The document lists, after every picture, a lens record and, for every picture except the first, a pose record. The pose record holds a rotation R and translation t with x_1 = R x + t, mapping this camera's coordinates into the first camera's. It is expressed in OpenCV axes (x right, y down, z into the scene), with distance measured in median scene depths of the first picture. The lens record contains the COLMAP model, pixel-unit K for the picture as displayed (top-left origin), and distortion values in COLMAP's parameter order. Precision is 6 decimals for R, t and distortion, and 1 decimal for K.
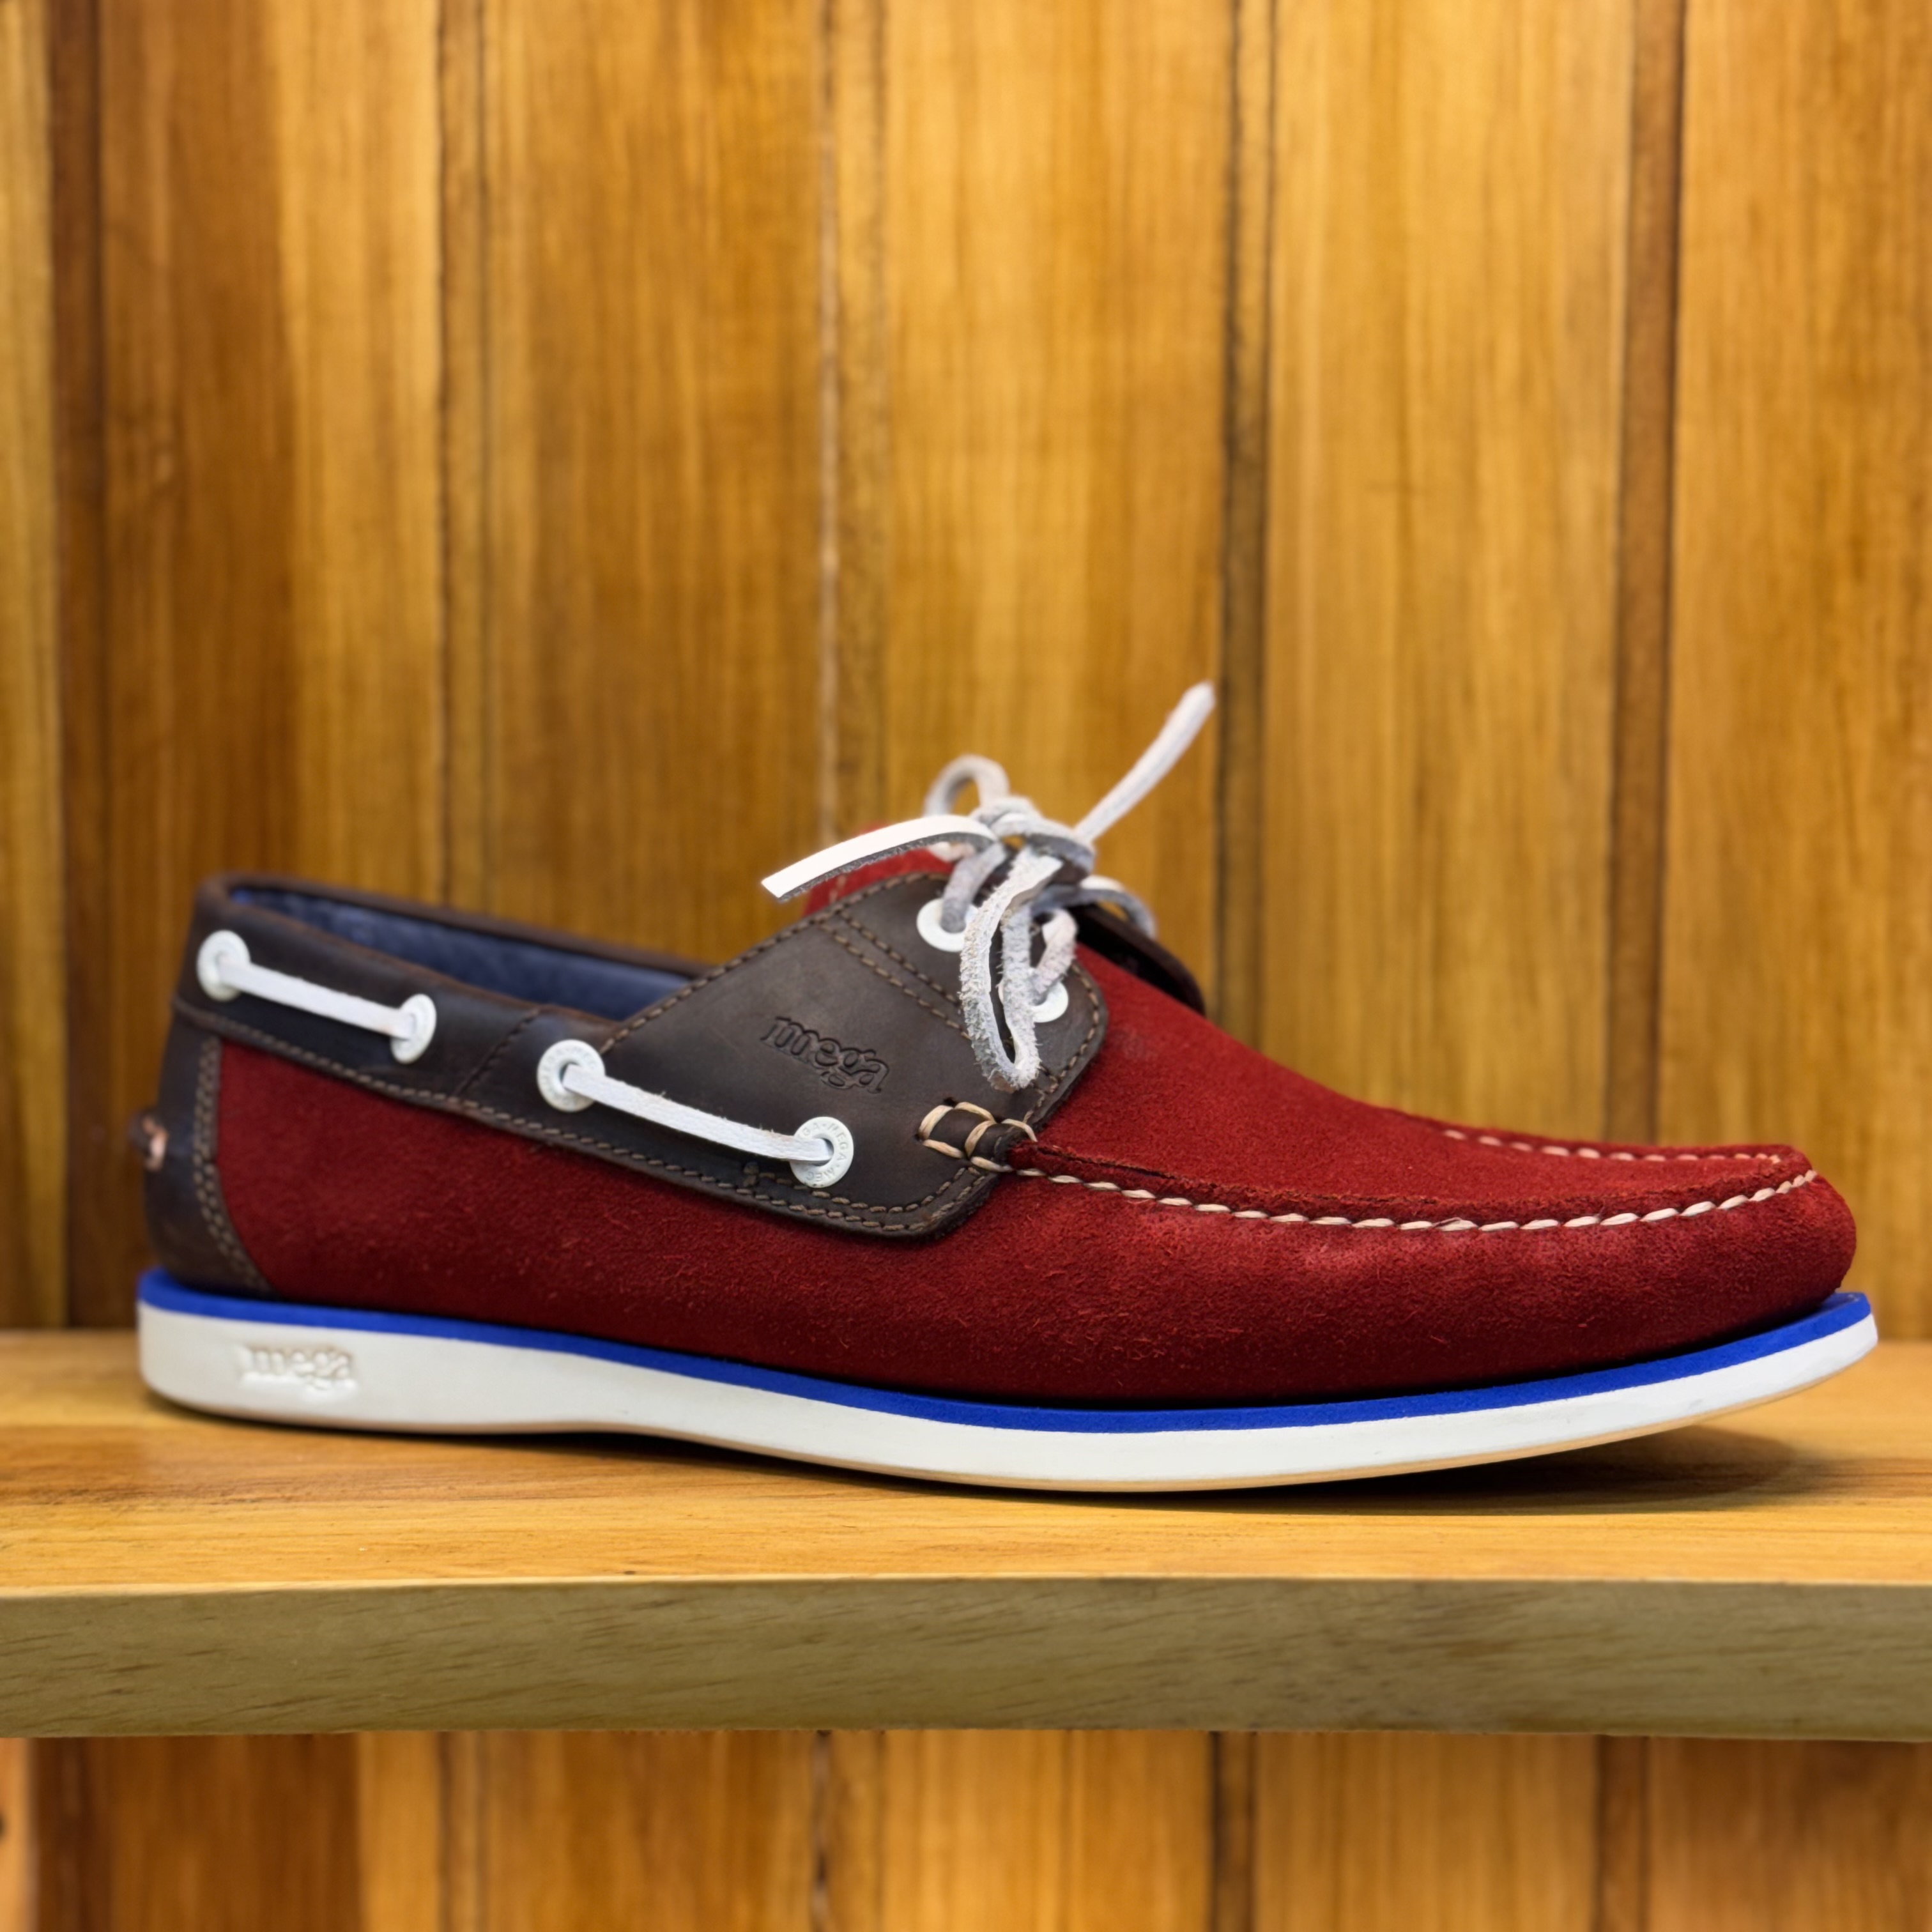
lens RADIAL K [[3715.1, 0, 953.7], [0, 3715.1, 976.4], [0, 0, 1]] dist [0.127188, 0.000000]
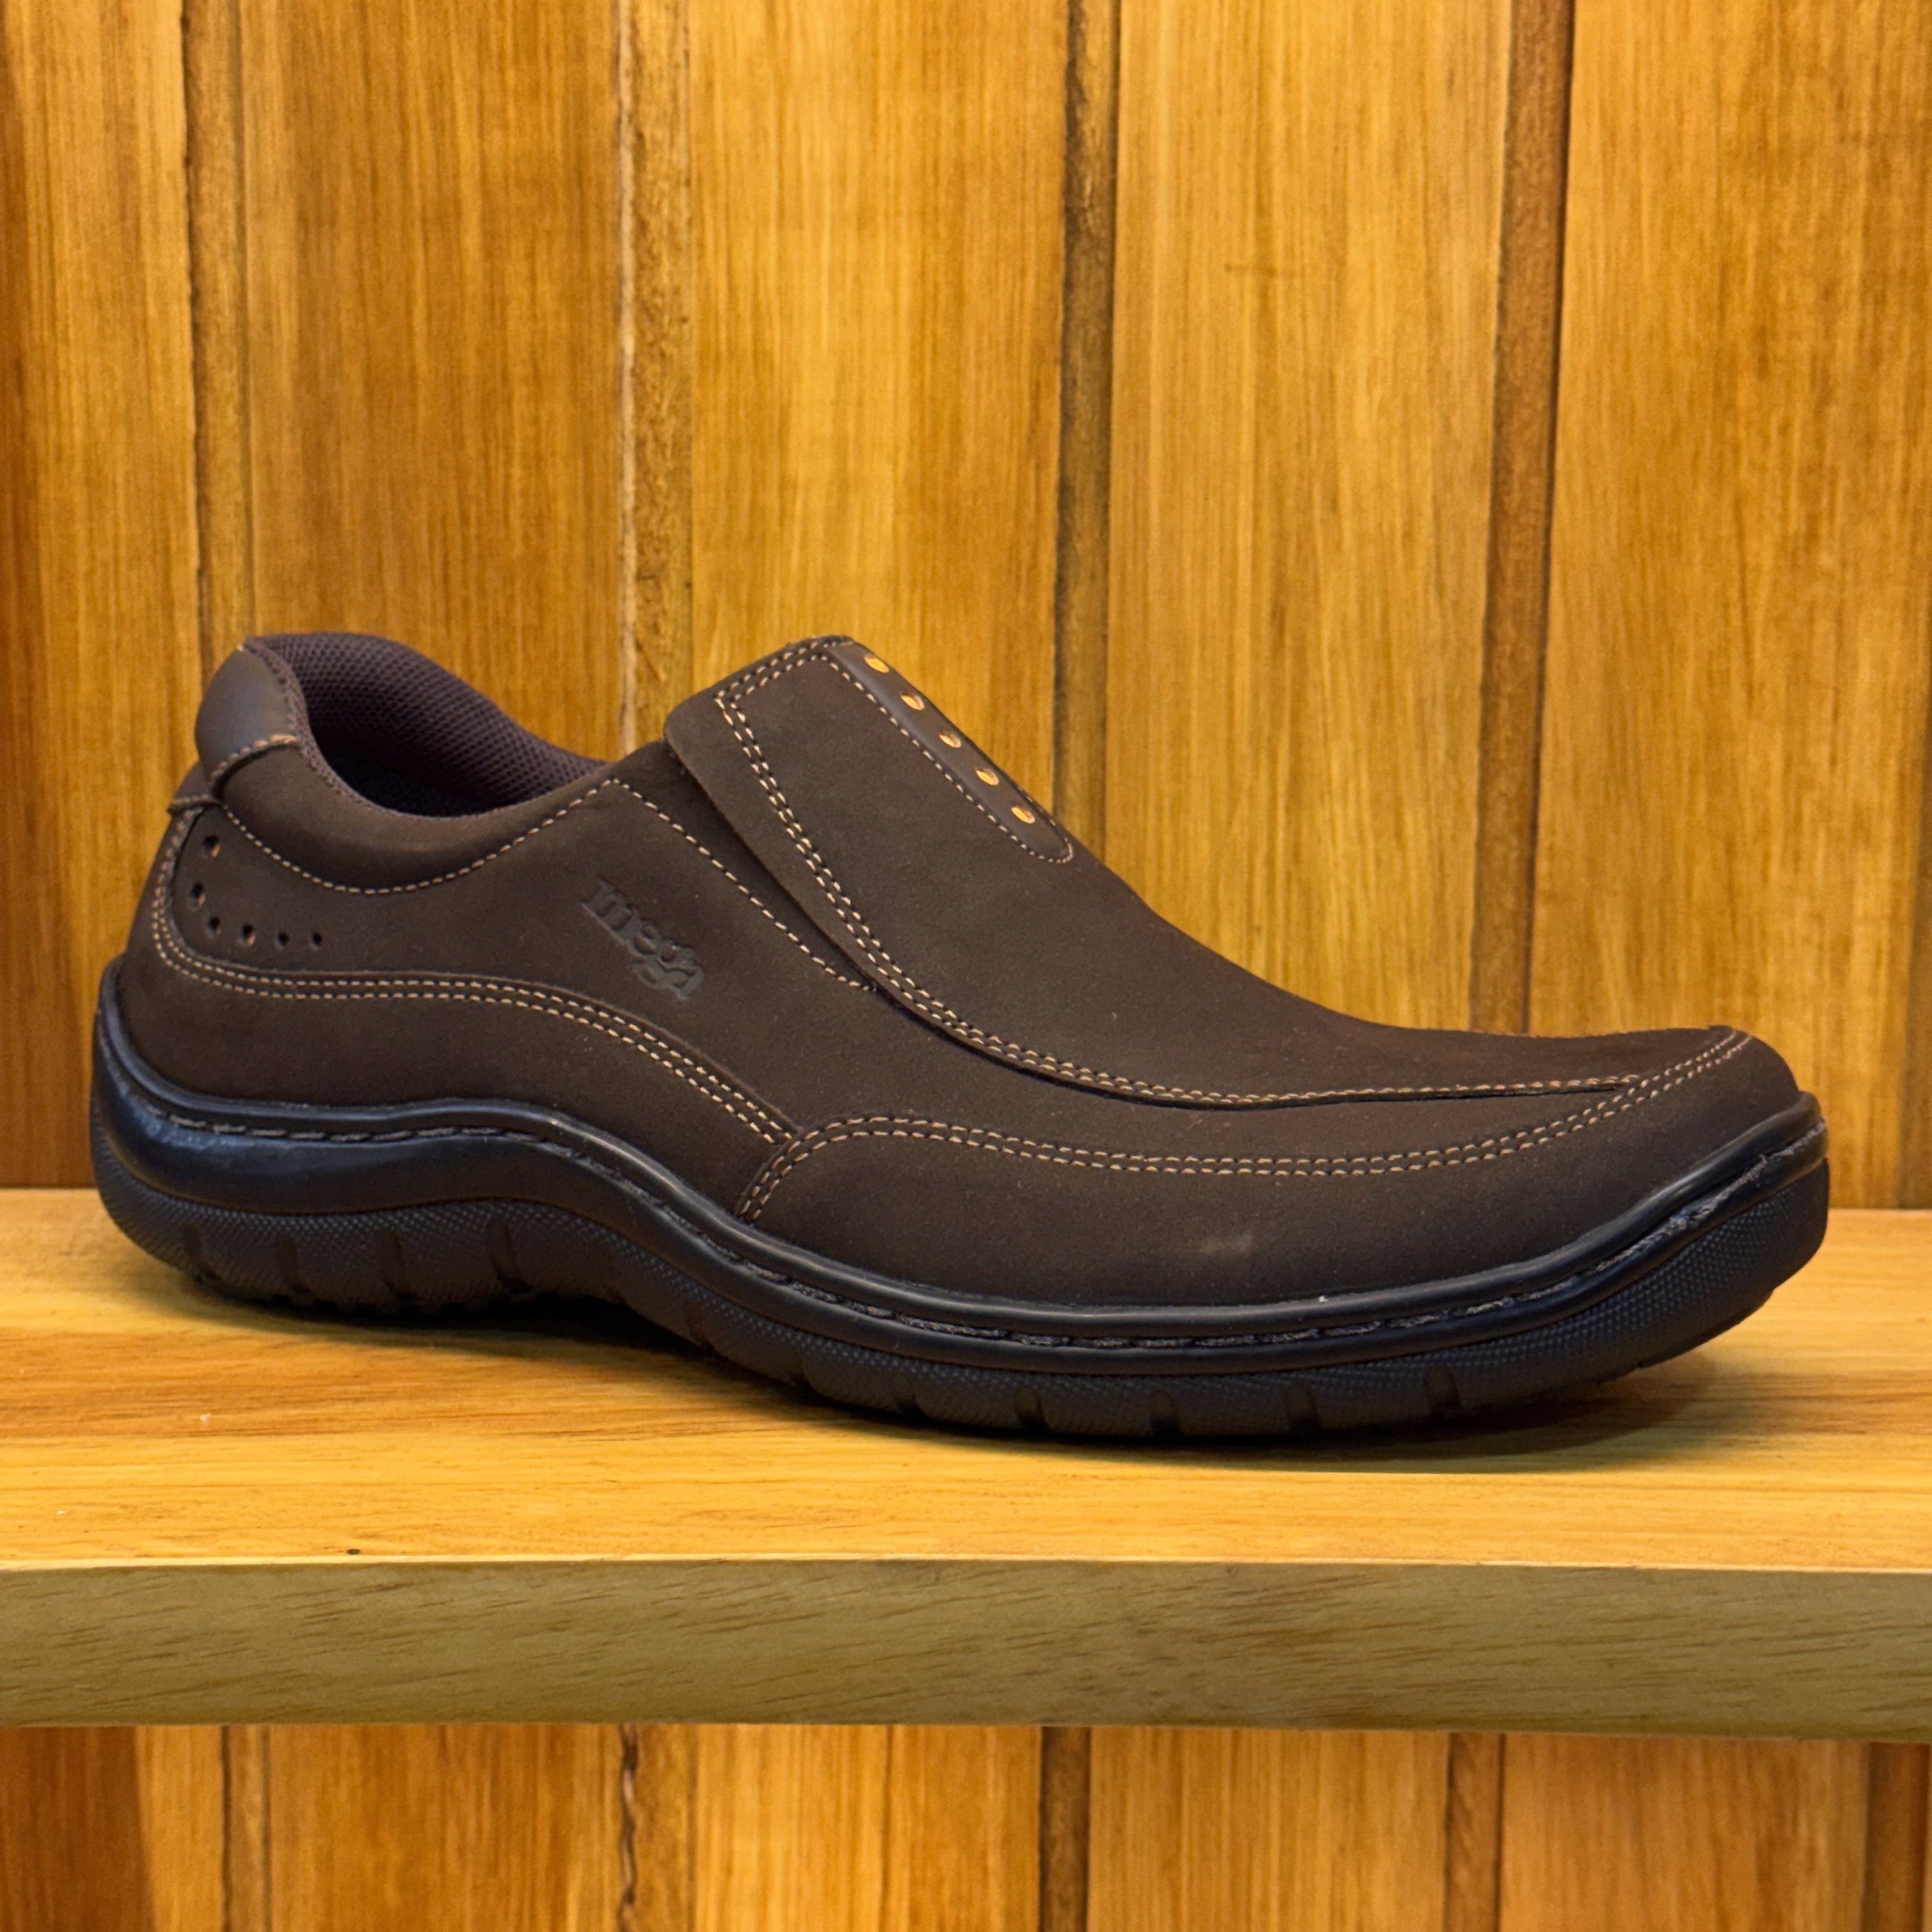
lens RADIAL K [[3715.1, 0, 954.9], [0, 3715.1, 976.8], [0, 0, 1]] dist [0.127188, 0.000000]
pose [[0.999849, 0.001596, 0.017287, 0.030936], [-0.003238, 0.995435, 0.095386, -0.047044], [-0.017056, -0.095428, 0.995290, 0.088350]]
